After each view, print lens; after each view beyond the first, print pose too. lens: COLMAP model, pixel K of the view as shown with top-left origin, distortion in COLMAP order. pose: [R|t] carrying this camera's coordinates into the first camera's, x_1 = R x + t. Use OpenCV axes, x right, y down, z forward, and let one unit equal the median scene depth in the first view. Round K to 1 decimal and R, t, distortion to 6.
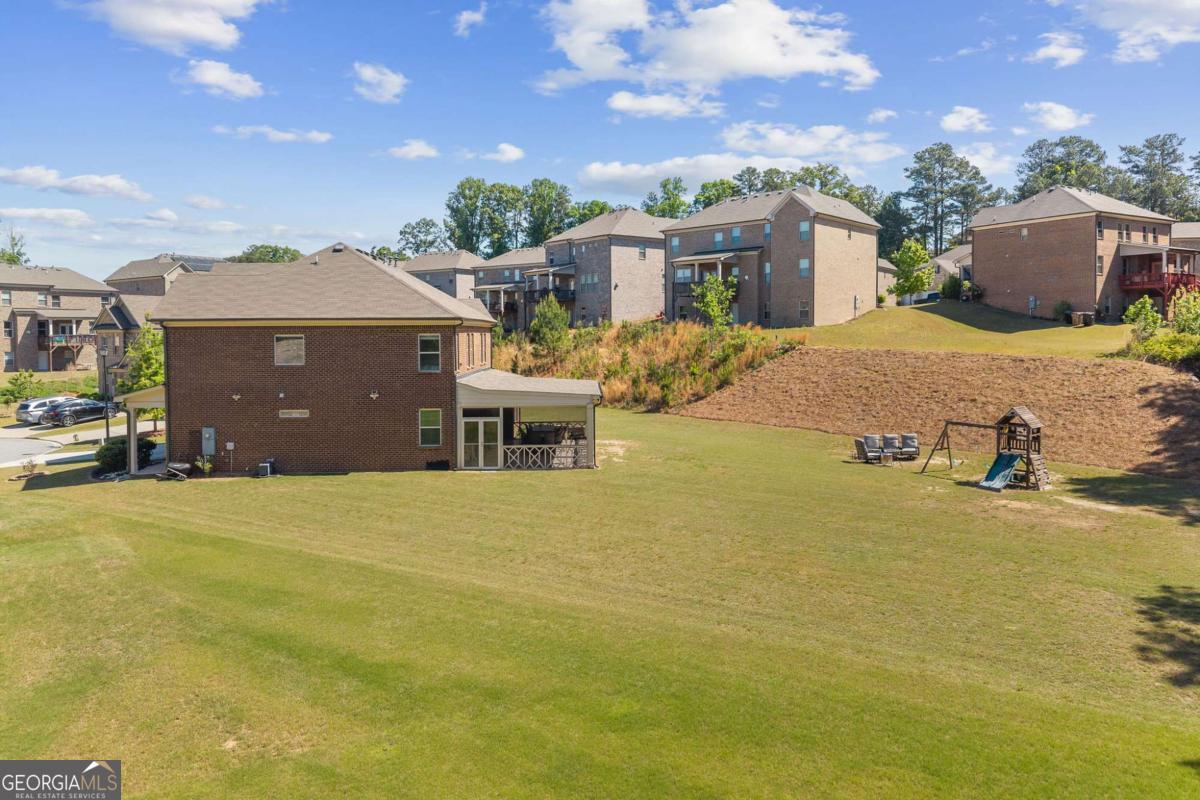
lens RADIAL K [[813.2, 0, 590.9], [0, 813.2, 369.8], [0, 0, 1]] dist [0.003998, 0.002661]
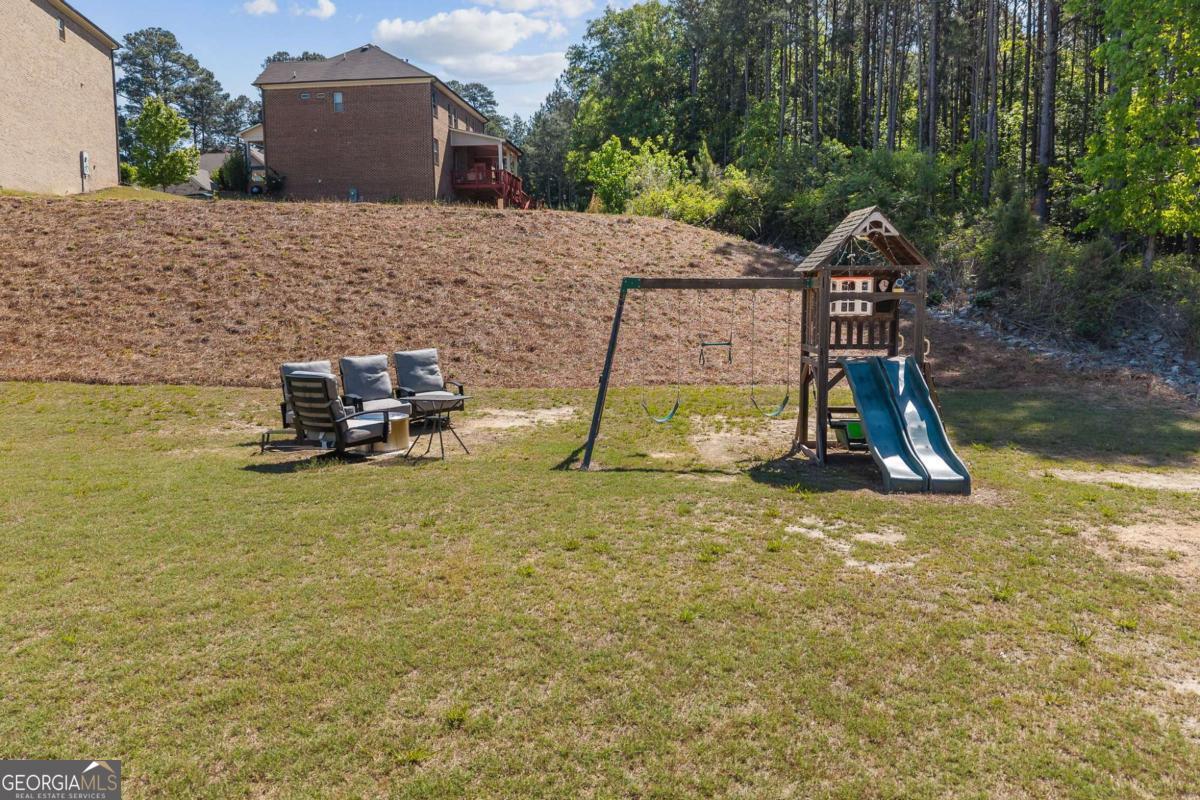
lens RADIAL K [[804.2, 0, 598.7], [0, 804.2, 351.8], [0, 0, 1]] dist [0.050300, -0.059426]
pose [[0.602493, -0.053843, 0.796306, 0.099673], [0.041474, 0.998486, 0.036134, 0.040642], [-0.797046, 0.011256, 0.603814, 0.426884]]
